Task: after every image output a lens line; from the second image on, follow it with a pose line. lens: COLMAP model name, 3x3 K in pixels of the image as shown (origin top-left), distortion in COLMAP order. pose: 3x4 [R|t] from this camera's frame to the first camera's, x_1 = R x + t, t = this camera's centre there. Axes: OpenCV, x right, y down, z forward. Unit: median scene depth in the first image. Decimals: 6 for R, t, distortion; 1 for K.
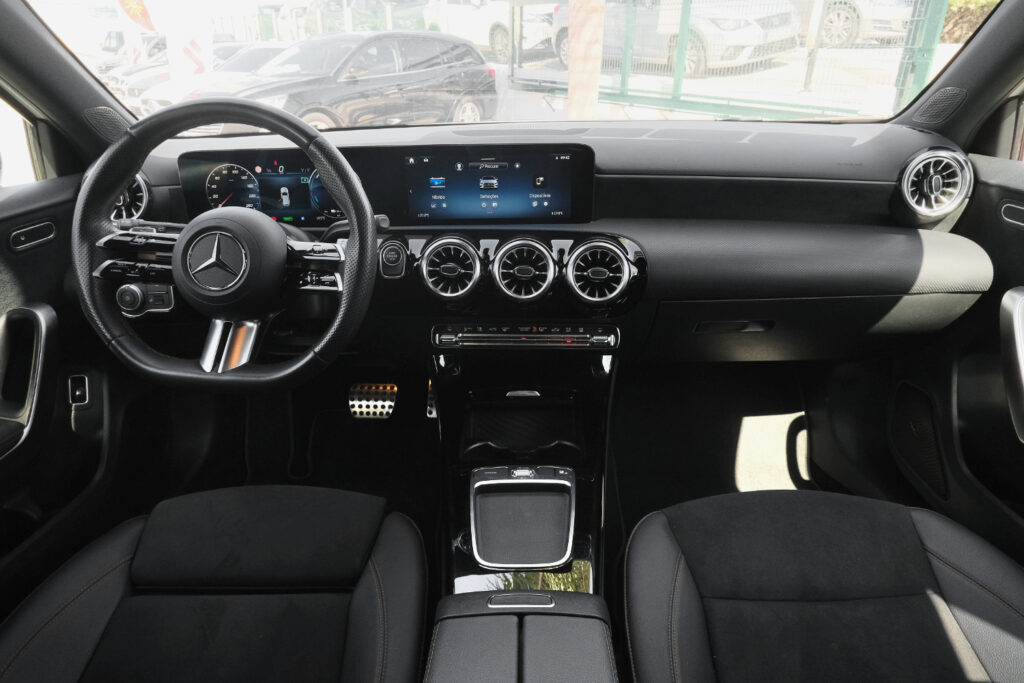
lens RADIAL K [[668.4, 0, 512.0], [0, 668.4, 341.5], [0, 0, 1]] dist [-0.000273, 0.000874]
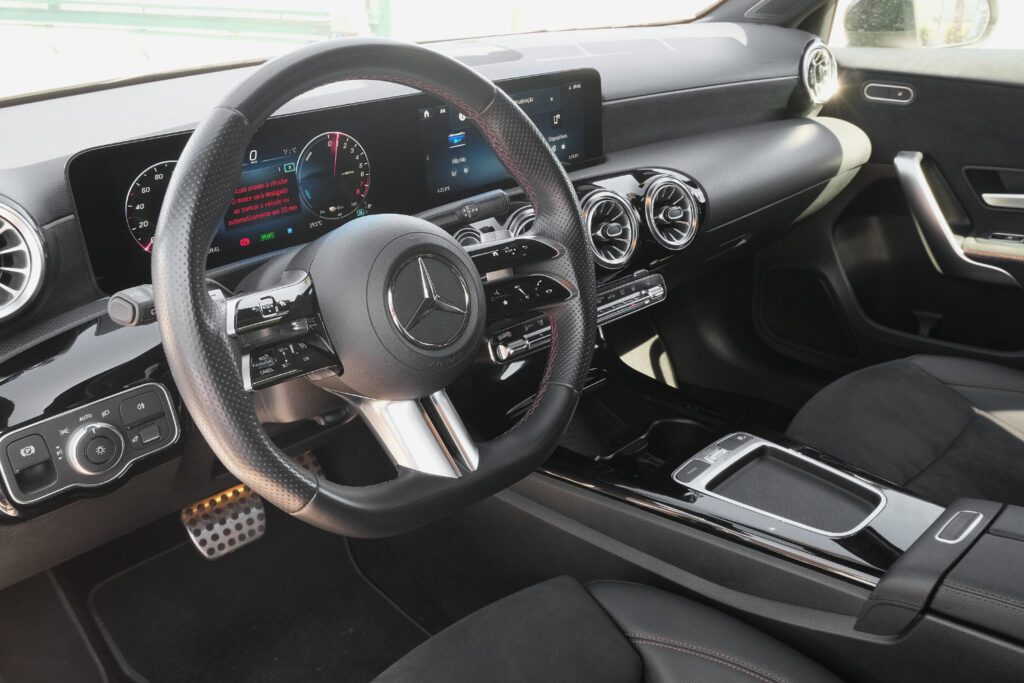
lens RADIAL K [[915.1, 0, 533.7], [0, 915.1, 338.8], [0, 0, 1]] dist [0.006215, 0.004311]
pose [[0.681503, -0.288684, 0.672470, -0.766417], [0.284668, 0.951110, 0.119809, -0.129806], [-0.674180, 0.109780, 0.730363, 0.257900]]
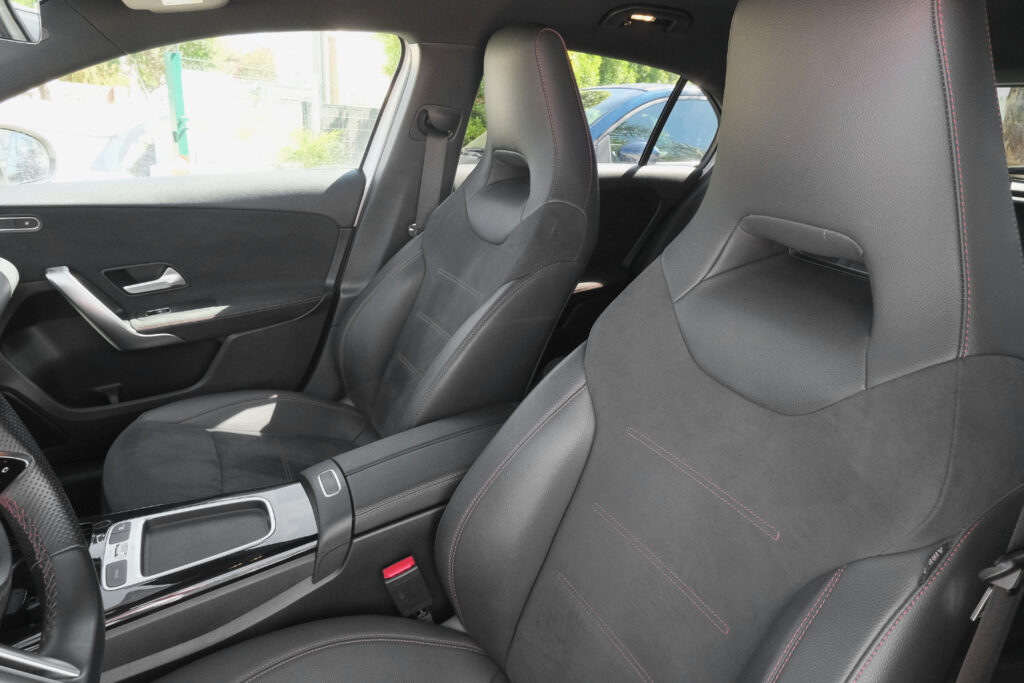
lens RADIAL K [[656.5, 0, 512.0], [0, 656.5, 341.5], [0, 0, 1]] dist [0.000231, -0.000349]
pose [[-0.501353, -0.297585, 0.812458, -0.813153], [0.293985, 0.824544, 0.483425, -0.302120], [-0.813768, 0.481217, -0.325902, 0.643780]]
